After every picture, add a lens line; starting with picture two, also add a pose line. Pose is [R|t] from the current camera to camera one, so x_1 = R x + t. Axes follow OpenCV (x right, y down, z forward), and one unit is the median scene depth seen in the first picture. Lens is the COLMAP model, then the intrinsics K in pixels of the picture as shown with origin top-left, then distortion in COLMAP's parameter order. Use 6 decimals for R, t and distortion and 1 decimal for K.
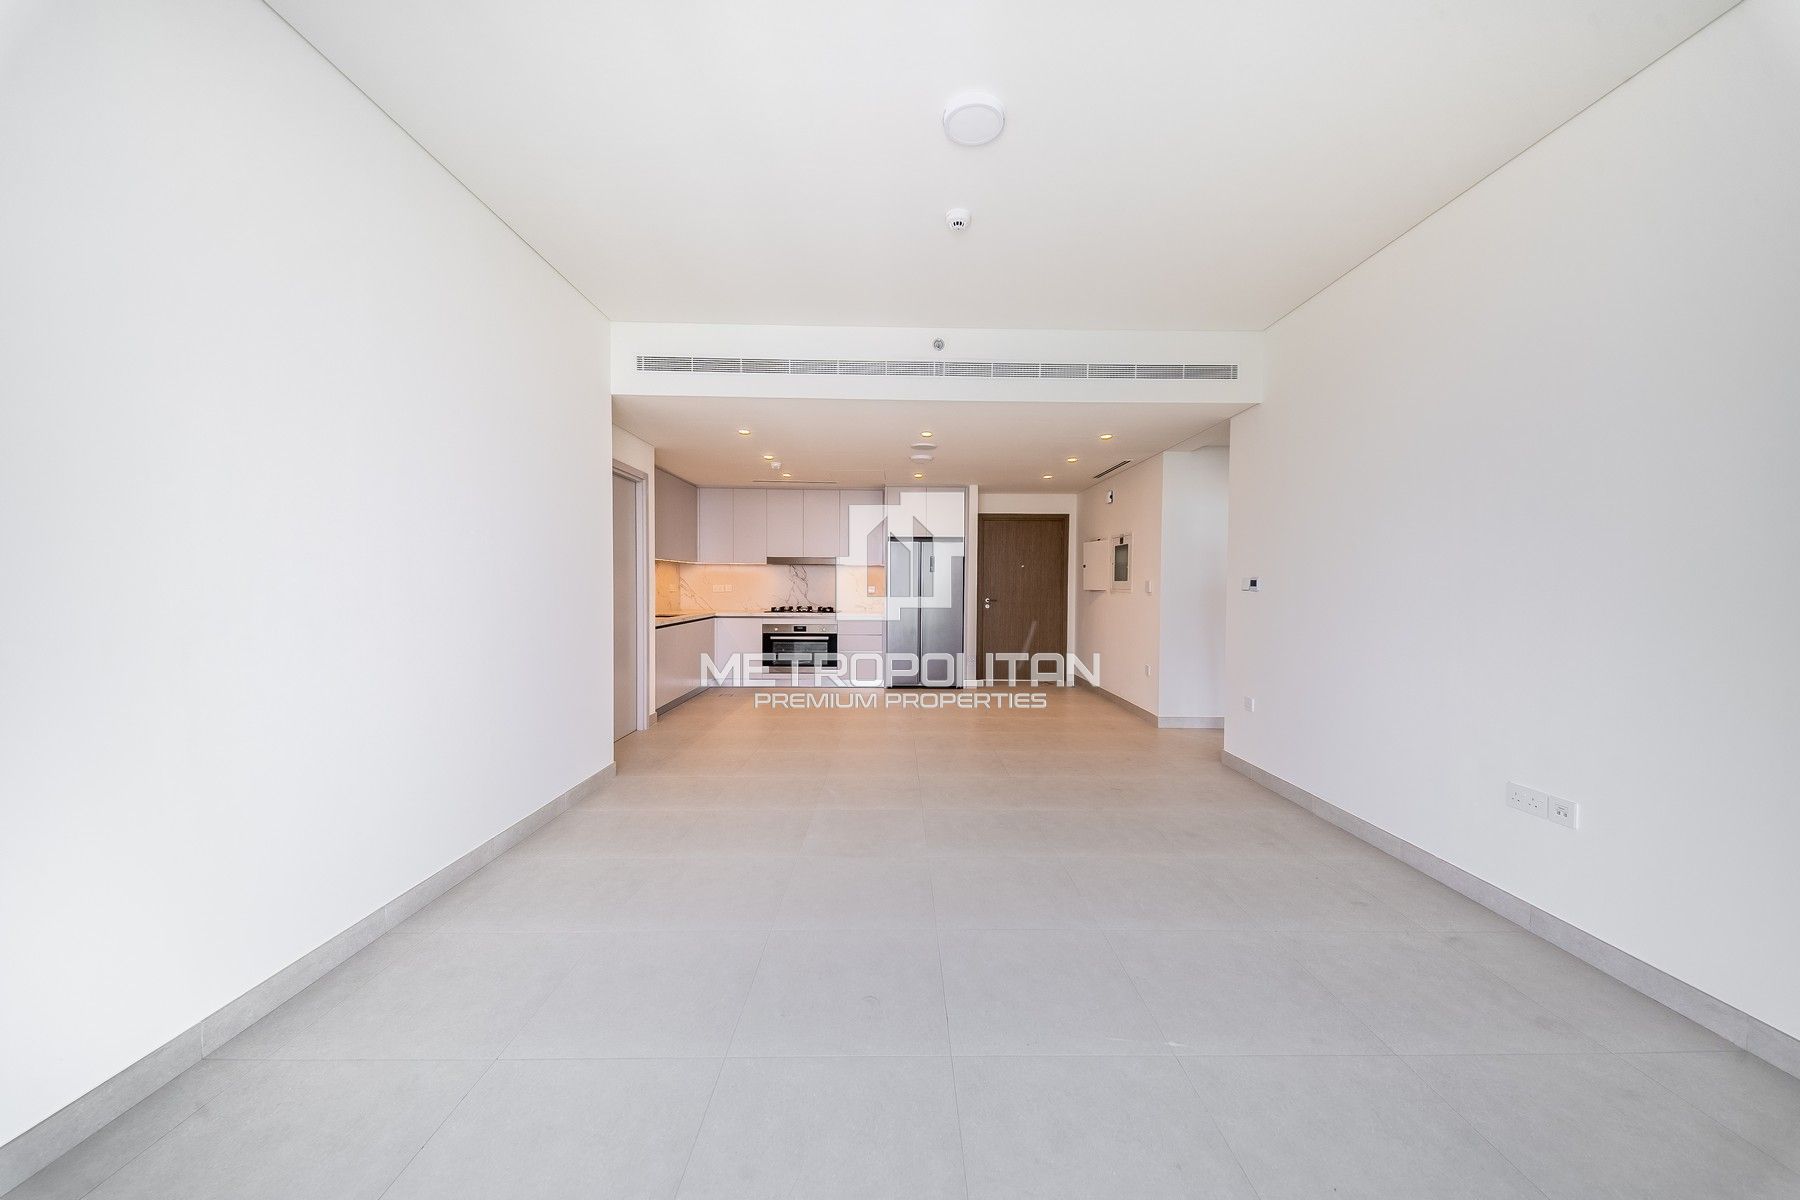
lens RADIAL K [[638.7, 0, 899.9], [0, 638.7, 592.1], [0, 0, 1]] dist [0.011351, -0.005093]
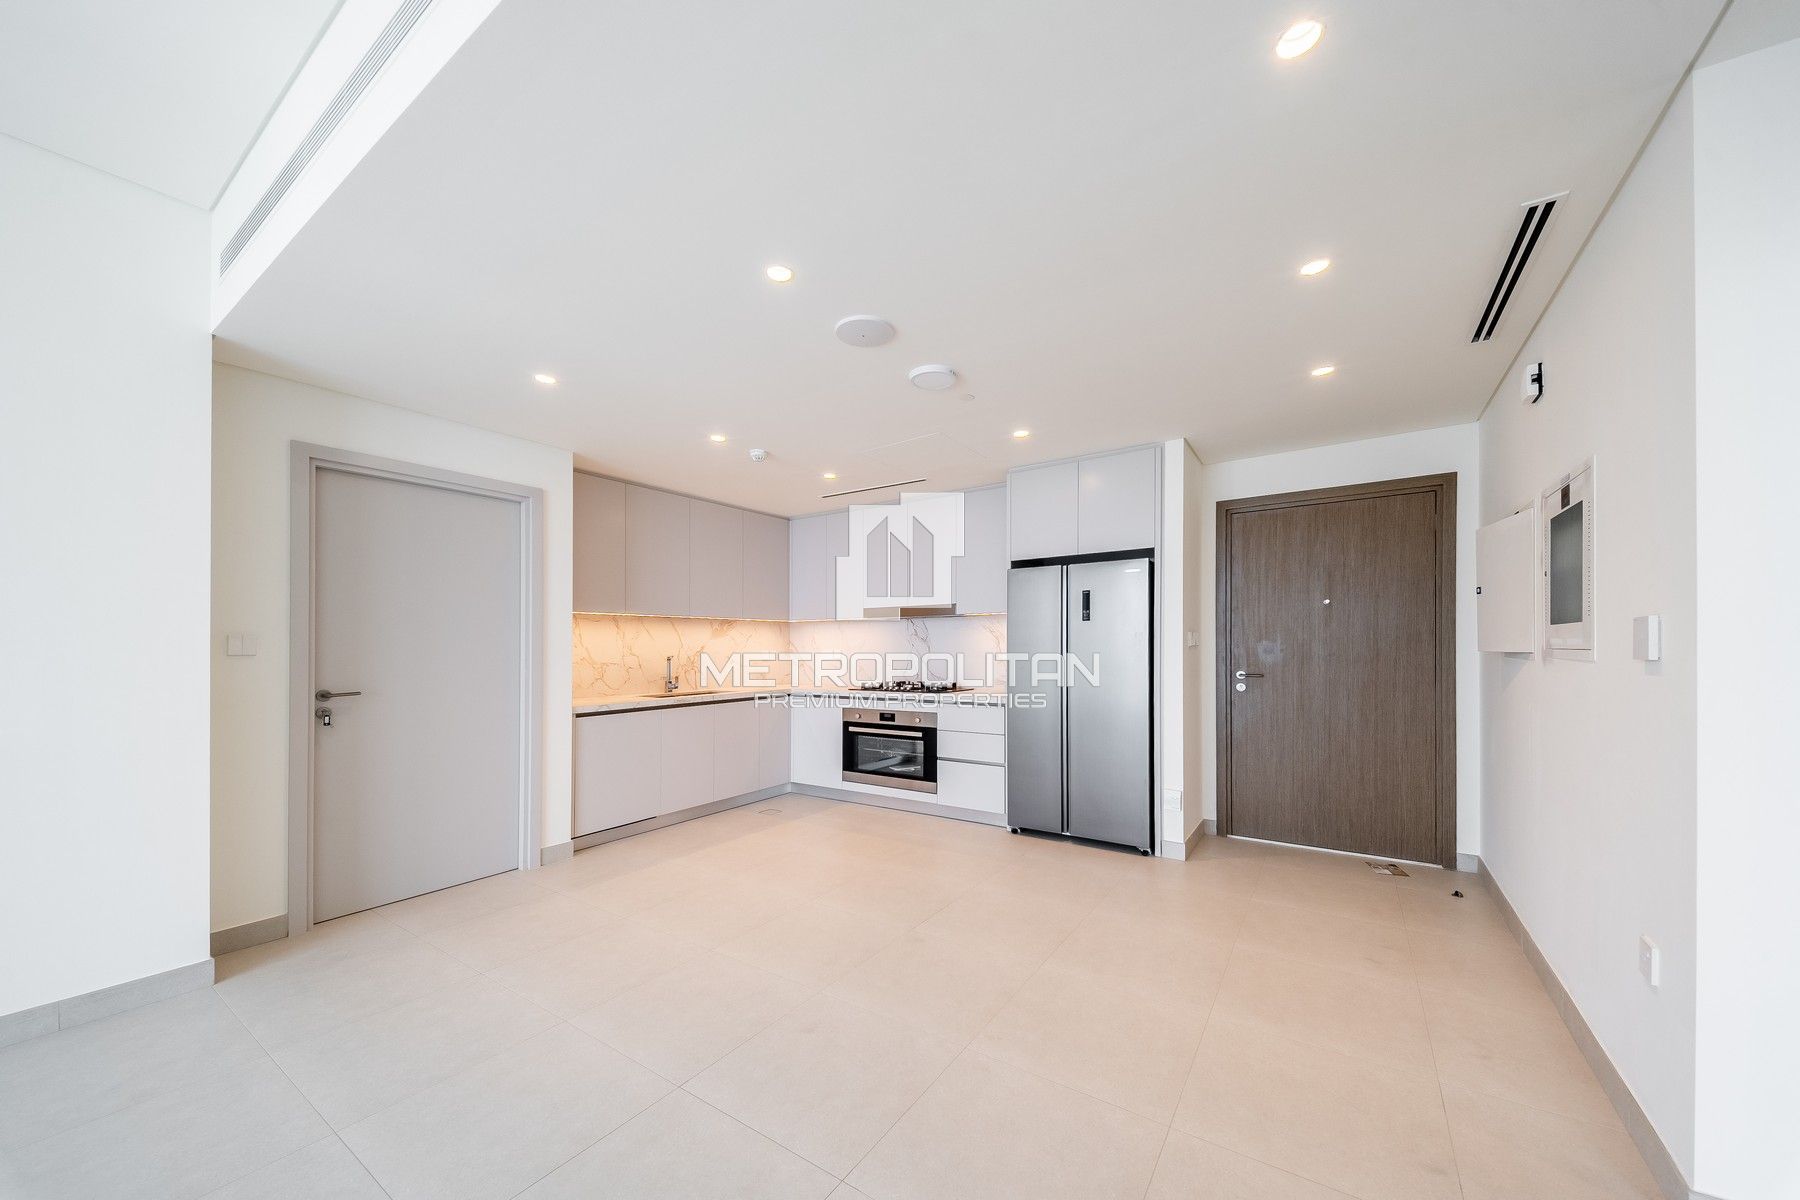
lens RADIAL K [[638.7, 0, 922.1], [0, 638.7, 661.8], [0, 0, 1]] dist [0.011351, -0.005093]
pose [[0.824868, -0.002045, -0.565322, 0.235039], [0.008373, 0.999928, 0.008599, -0.003426], [0.565263, -0.011826, 0.824826, 0.490004]]
